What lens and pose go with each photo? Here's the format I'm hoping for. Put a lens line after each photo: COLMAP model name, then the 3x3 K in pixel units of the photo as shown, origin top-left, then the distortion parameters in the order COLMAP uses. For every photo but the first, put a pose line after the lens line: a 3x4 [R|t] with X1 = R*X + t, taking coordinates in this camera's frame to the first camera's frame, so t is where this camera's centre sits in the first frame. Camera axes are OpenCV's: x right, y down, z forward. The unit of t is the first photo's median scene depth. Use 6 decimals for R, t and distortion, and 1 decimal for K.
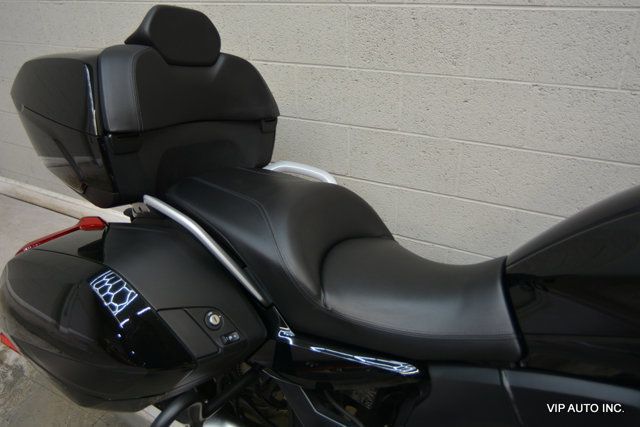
lens RADIAL K [[485.8, 0, 315.4], [0, 485.8, 209.1], [0, 0, 1]] dist [-0.026284, 0.028350]
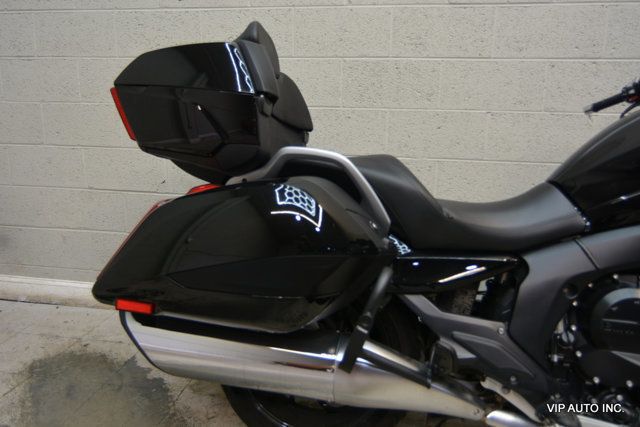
lens RADIAL K [[485.8, 0, 320.2], [0, 485.8, 211.2], [0, 0, 1]] dist [-0.026284, 0.028350]
pose [[0.941652, -0.026333, 0.335557, -0.467008], [0.112583, 0.964154, -0.240273, 0.292063], [-0.317201, 0.264032, 0.910863, -0.048725]]
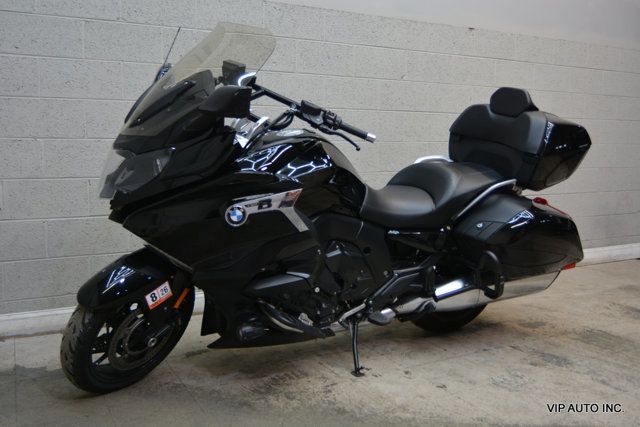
lens RADIAL K [[583.4, 0, 309.2], [0, 583.4, 200.2], [0, 0, 1]] dist [-0.022030, 0.000000]
pose [[0.560896, -0.040037, 0.826918, -1.451878], [0.362016, 0.910136, -0.201488, 0.523332], [-0.744540, 0.412371, 0.524985, -0.333634]]
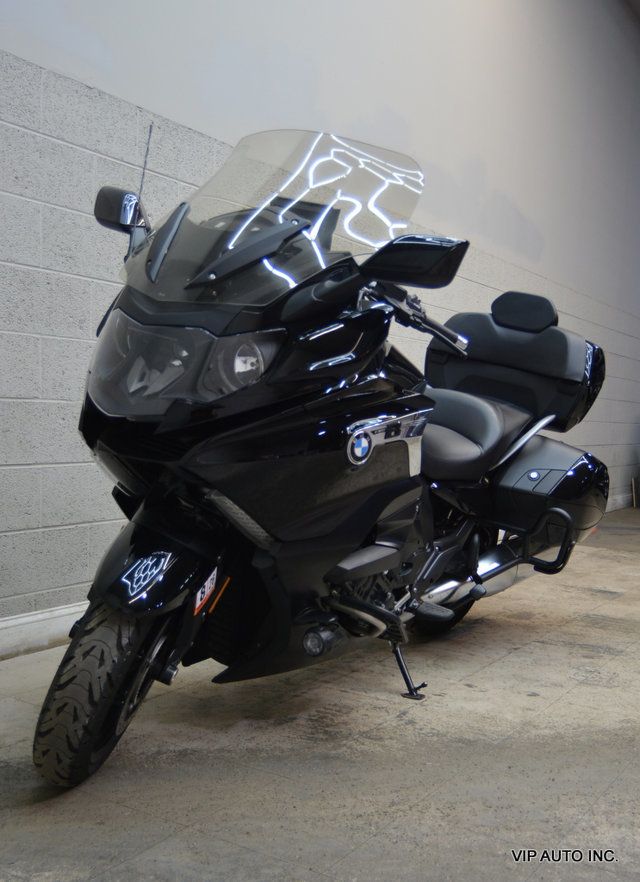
lens RADIAL K [[913.4, 0, 341.5], [0, 913.4, 495.8], [0, 0, 1]] dist [-0.008746, 0.000000]
pose [[0.059234, -0.056215, 0.996660, -1.751428], [0.423435, 0.905556, 0.025910, 0.232129], [-0.903988, 0.420486, 0.077443, 0.490061]]
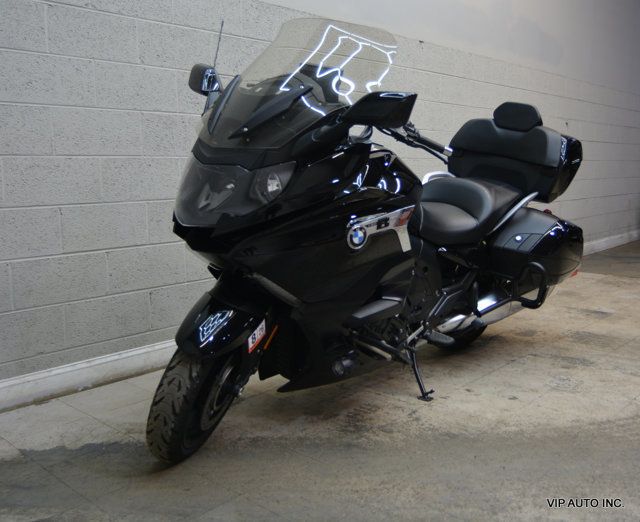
lens RADIAL K [[631.8, 0, 332.3], [0, 631.8, 248.9], [0, 0, 1]] dist [-0.018462, 0.000000]
pose [[0.241747, -0.091375, 0.966027, -1.721325], [0.449602, 0.892788, -0.028065, 0.250064], [-0.859893, 0.441112, 0.256911, 0.250049]]
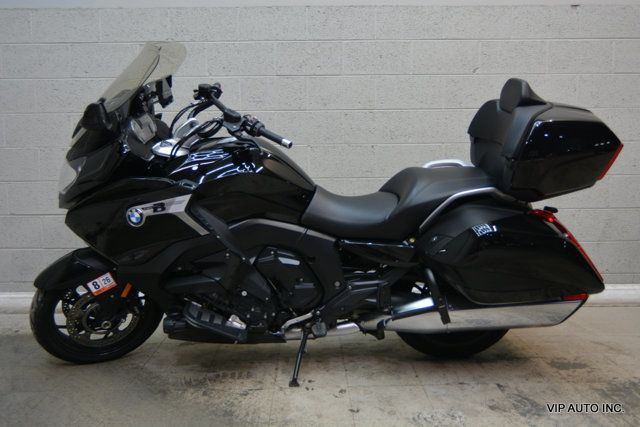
lens RADIAL K [[583.4, 0, 309.2], [0, 583.4, 209.9], [0, 0, 1]] dist [-0.022030, 0.000000]
pose [[0.872541, -0.026845, 0.487803, -0.746843], [0.209189, 0.922853, -0.323393, 0.782004], [-0.441489, 0.384216, 0.810843, -0.897644]]
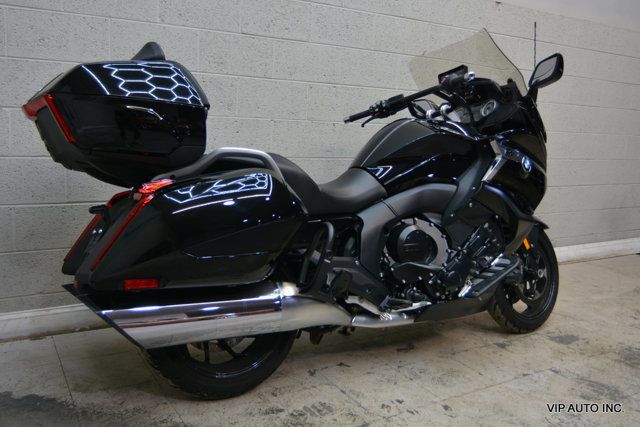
lens RADIAL K [[555.3, 0, 307.0], [0, 555.3, 205.2], [0, 0, 1]] dist [-0.023423, 0.018608]
pose [[0.514830, -0.081971, 0.853365, -1.223850], [0.334434, 0.935755, -0.111877, 0.304346], [-0.789370, 0.342992, 0.509168, -0.046833]]
